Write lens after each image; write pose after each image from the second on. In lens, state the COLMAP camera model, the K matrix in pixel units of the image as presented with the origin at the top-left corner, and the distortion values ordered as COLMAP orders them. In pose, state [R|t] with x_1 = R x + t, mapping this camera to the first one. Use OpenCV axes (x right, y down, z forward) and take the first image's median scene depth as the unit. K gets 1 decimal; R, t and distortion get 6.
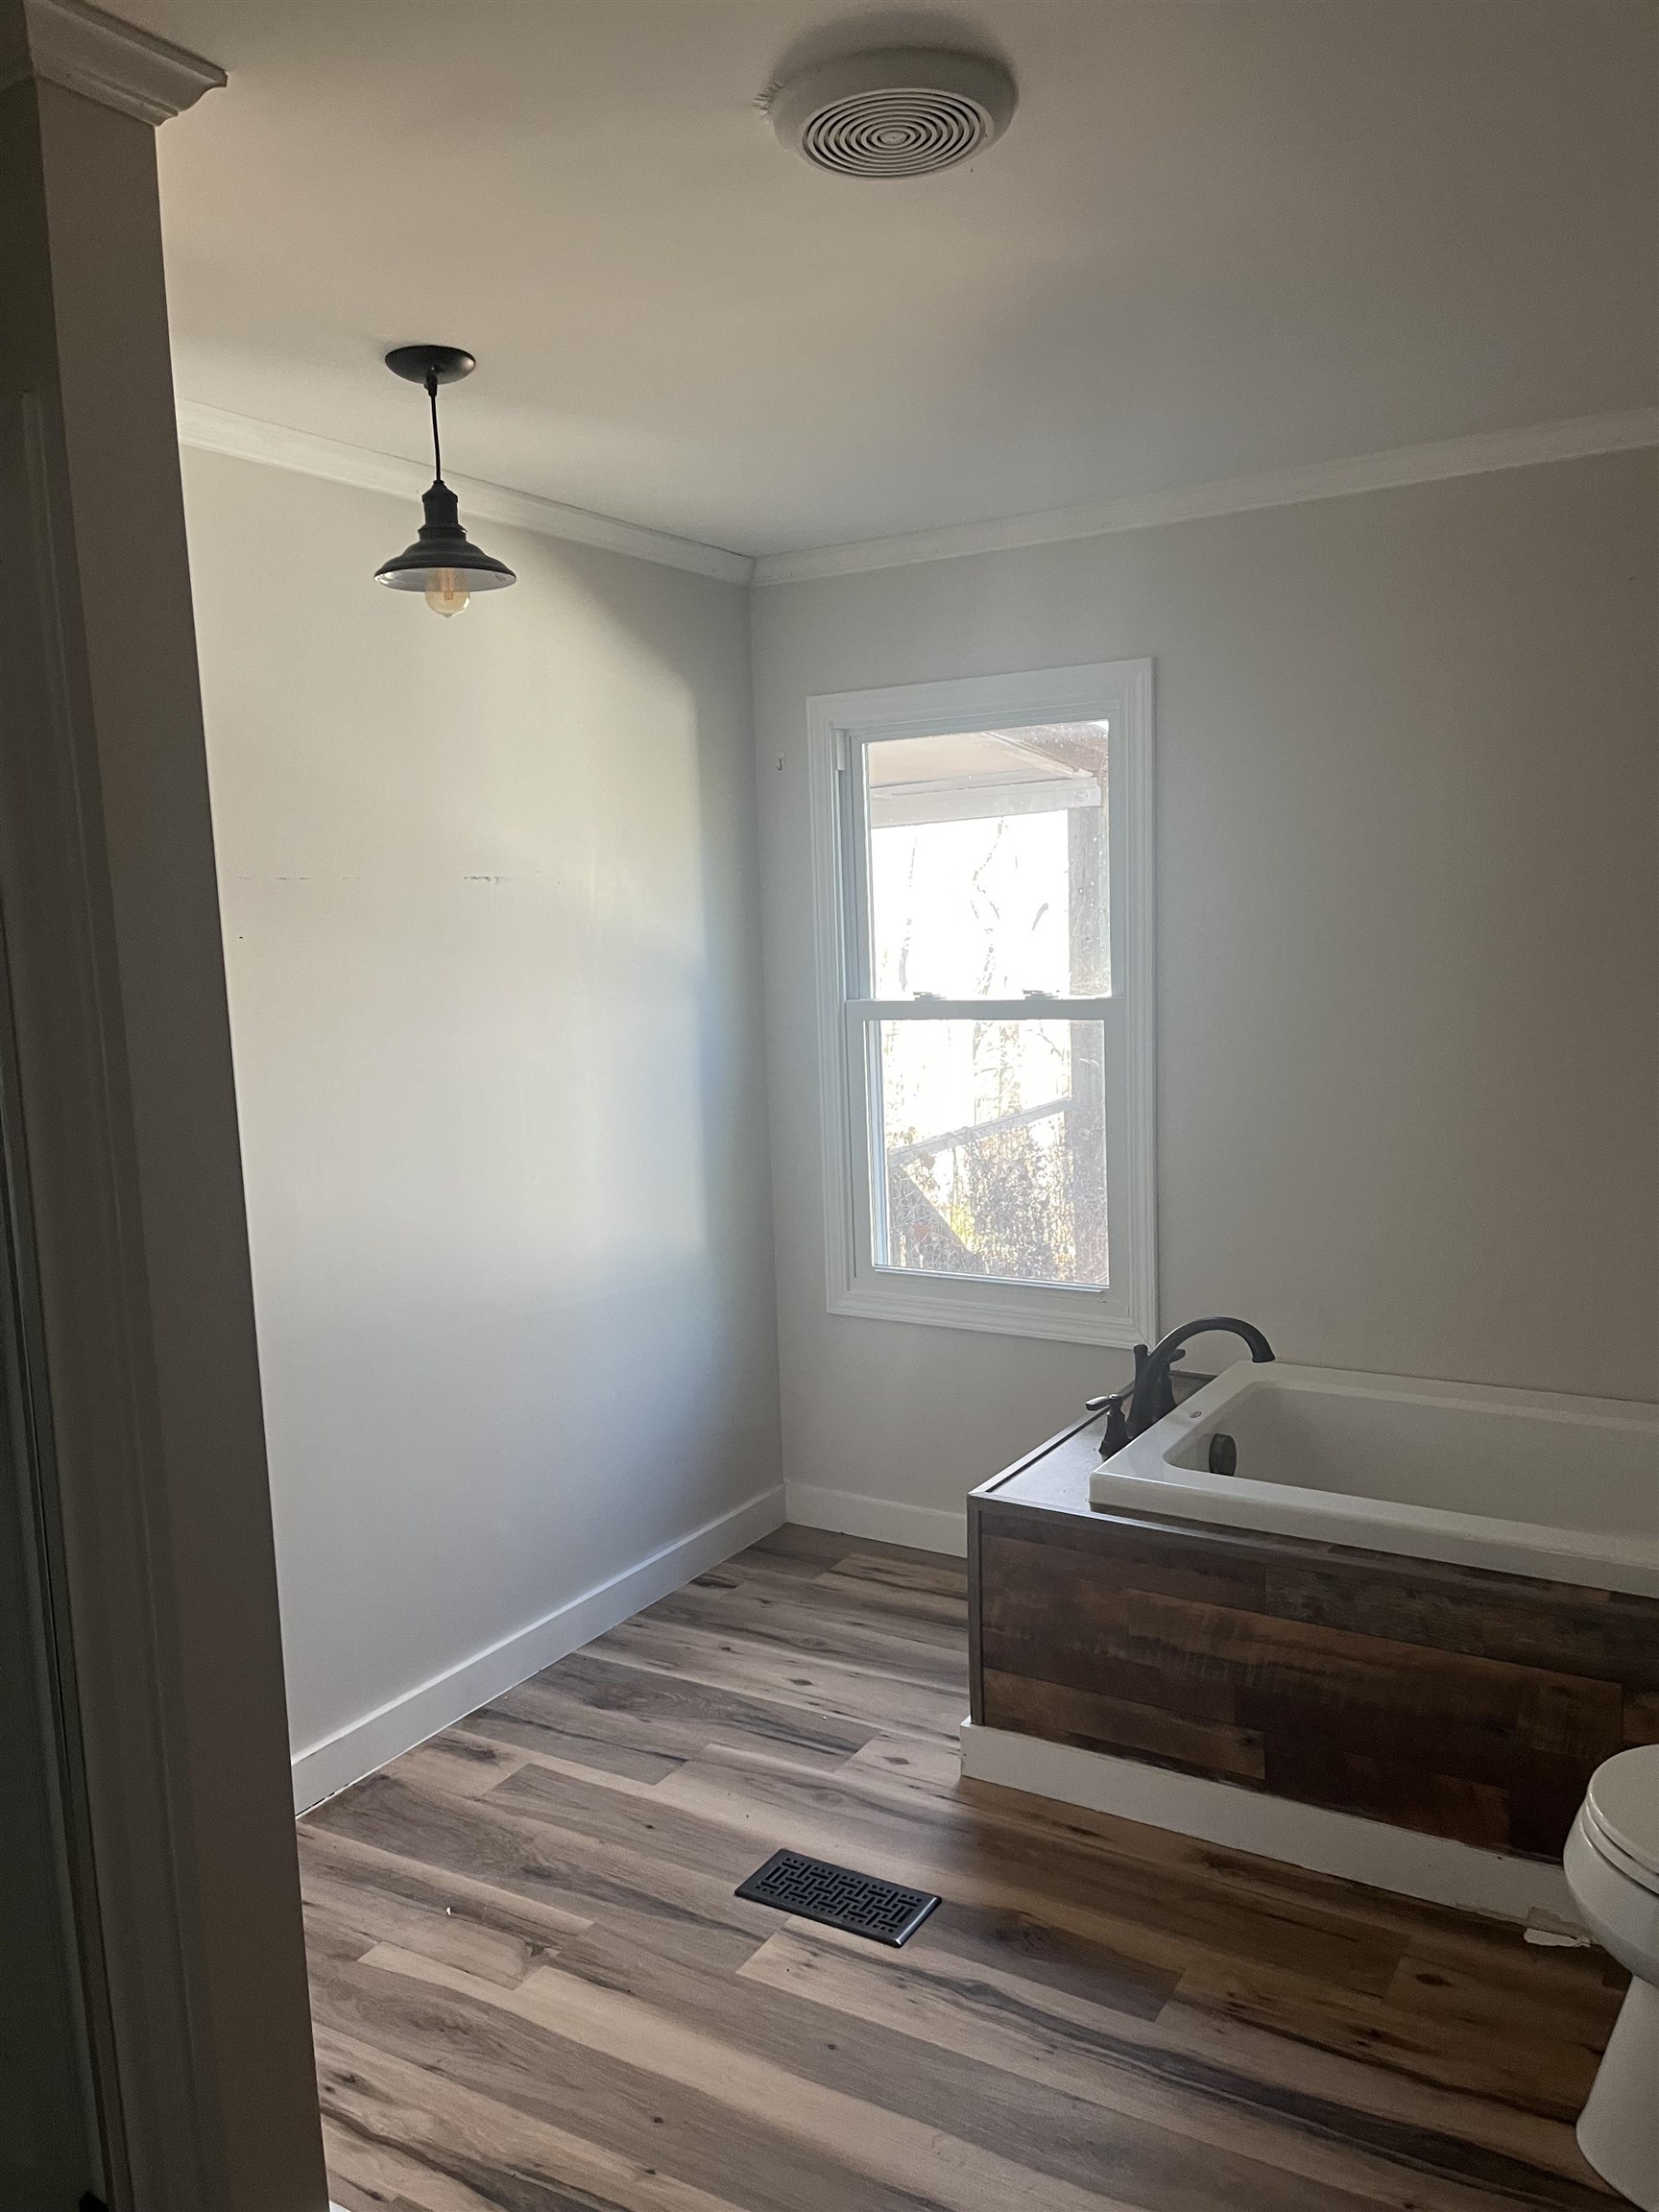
lens RADIAL K [[1633.7, 0, 831.9], [0, 1633.7, 1138.4], [0, 0, 1]] dist [0.076309, -0.079572]
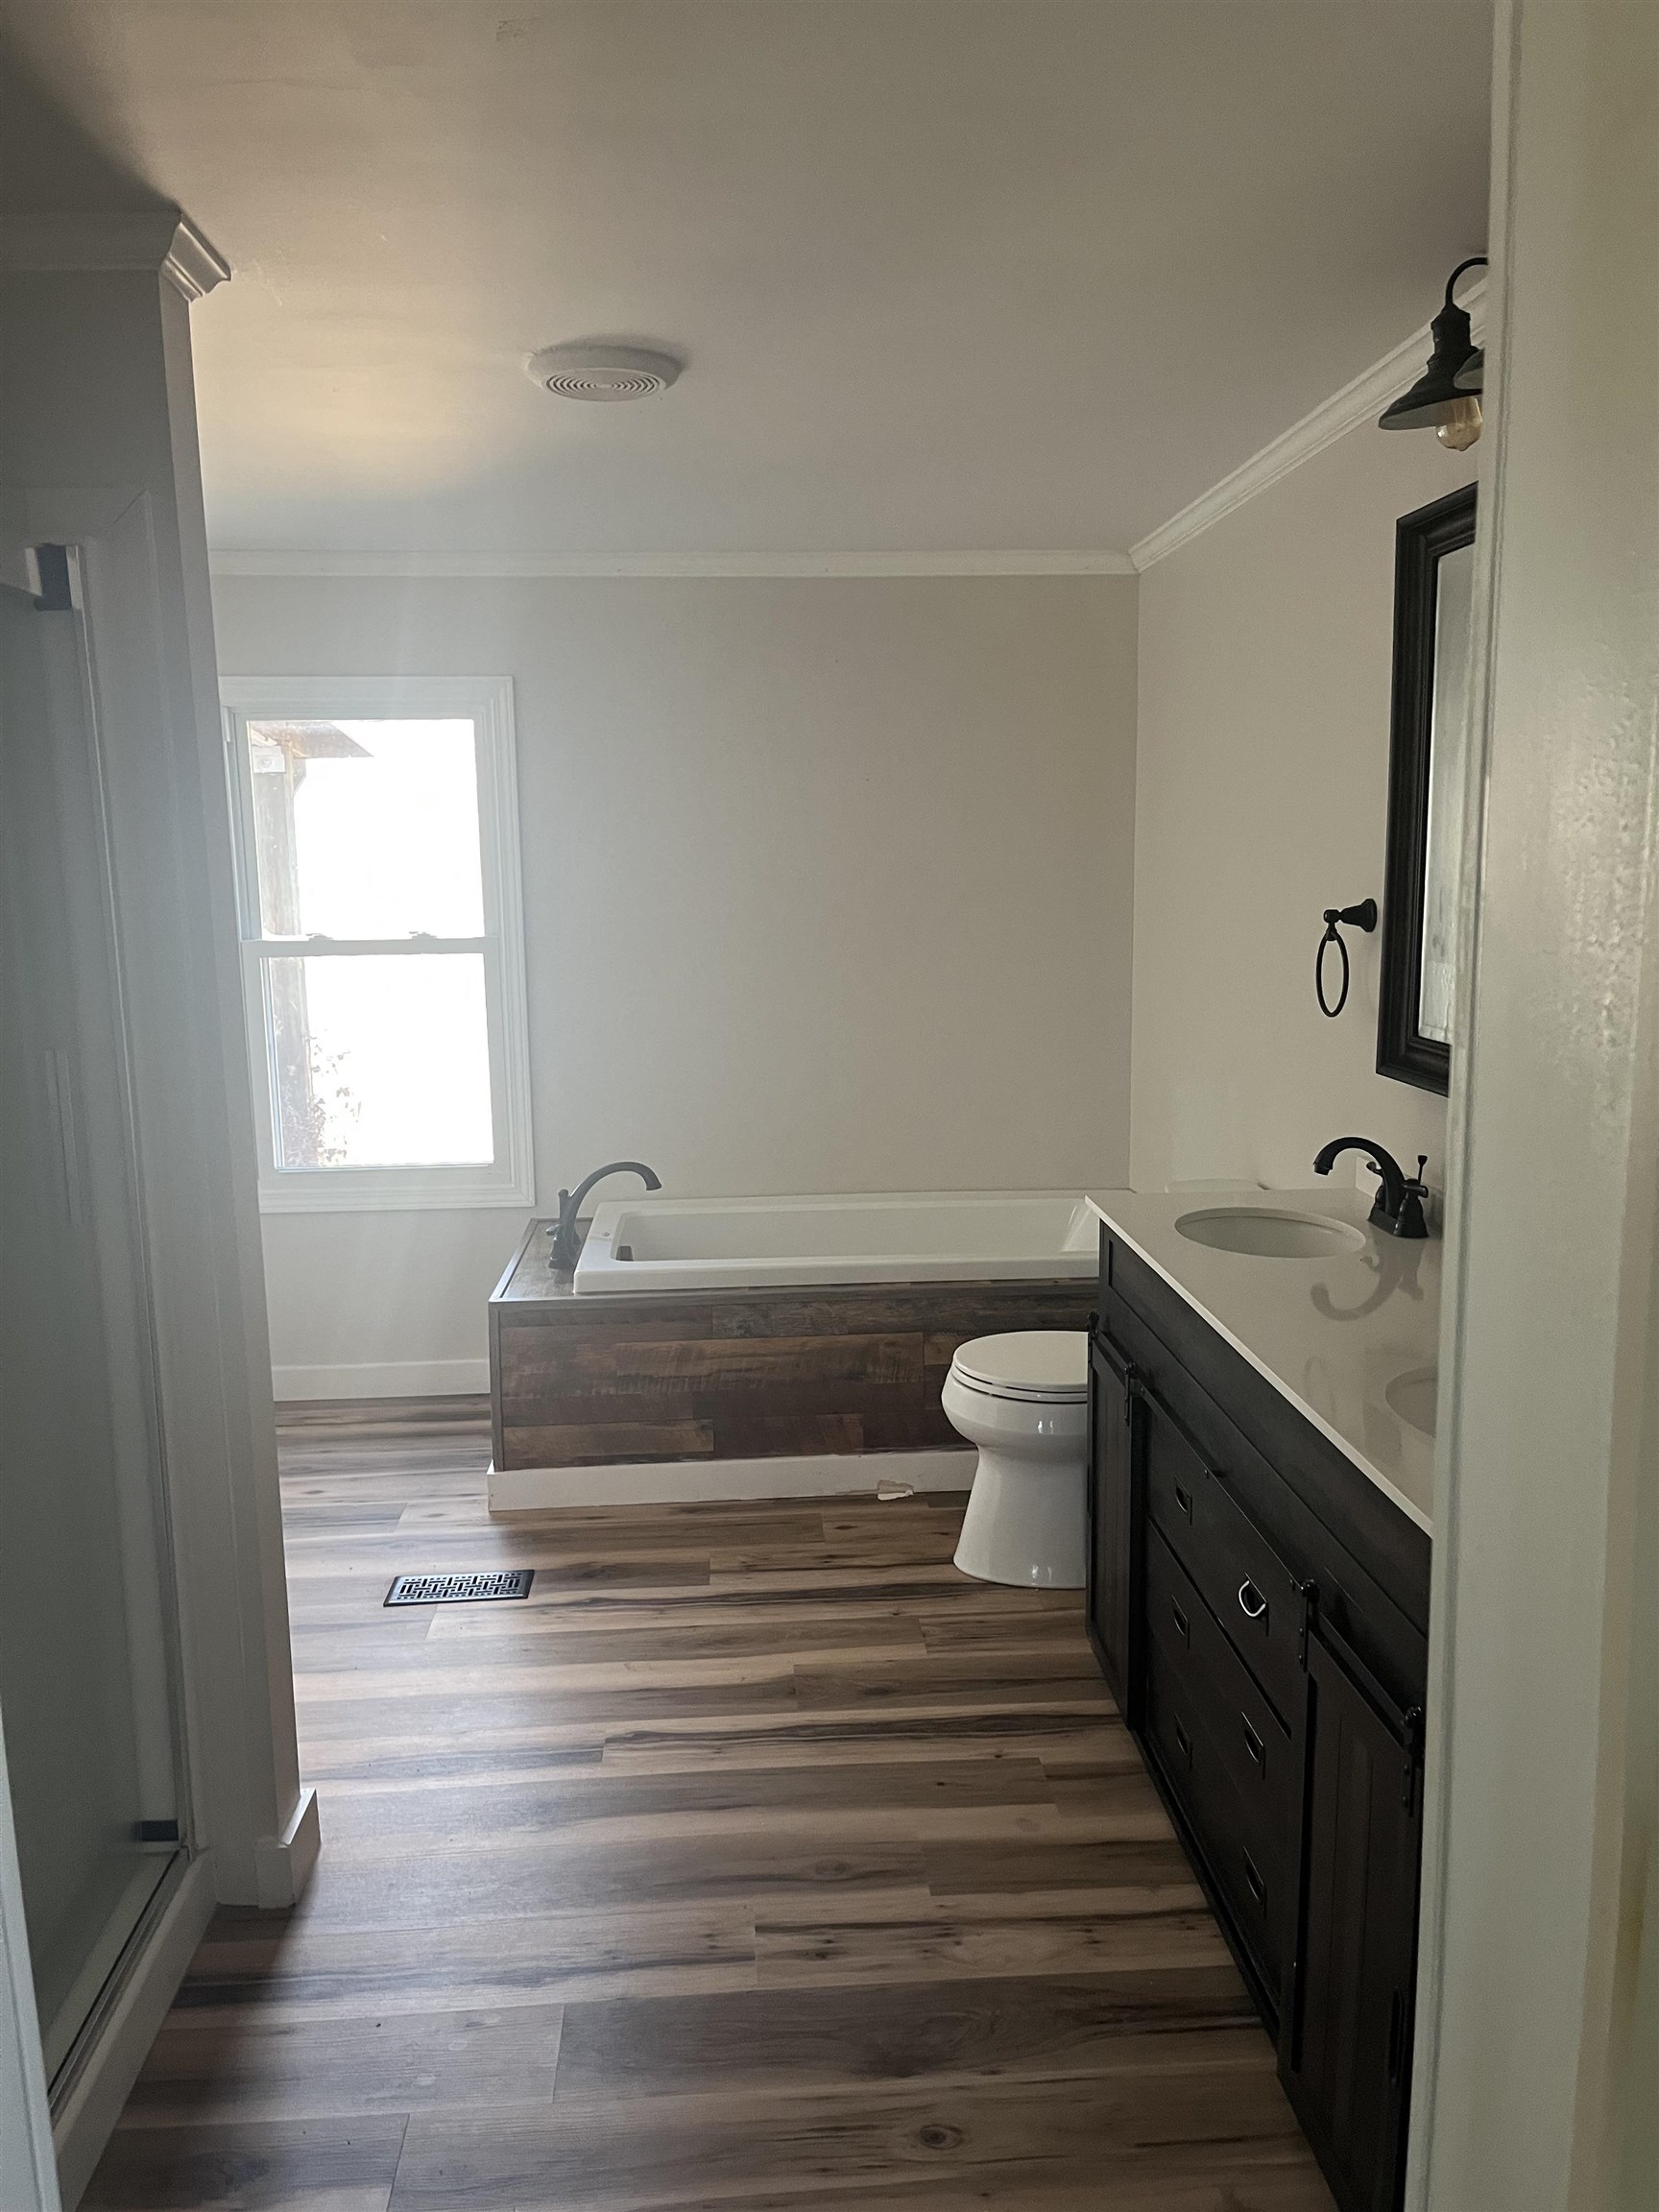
lens RADIAL K [[1602.4, 0, 832.9], [0, 1602.4, 1111.4], [0, 0, 1]] dist [0.052349, -0.068362]
pose [[0.819107, -0.064163, 0.570041, -0.461613], [0.060216, 0.997852, 0.025791, 0.049351], [-0.570471, 0.013200, 0.821212, -0.263004]]
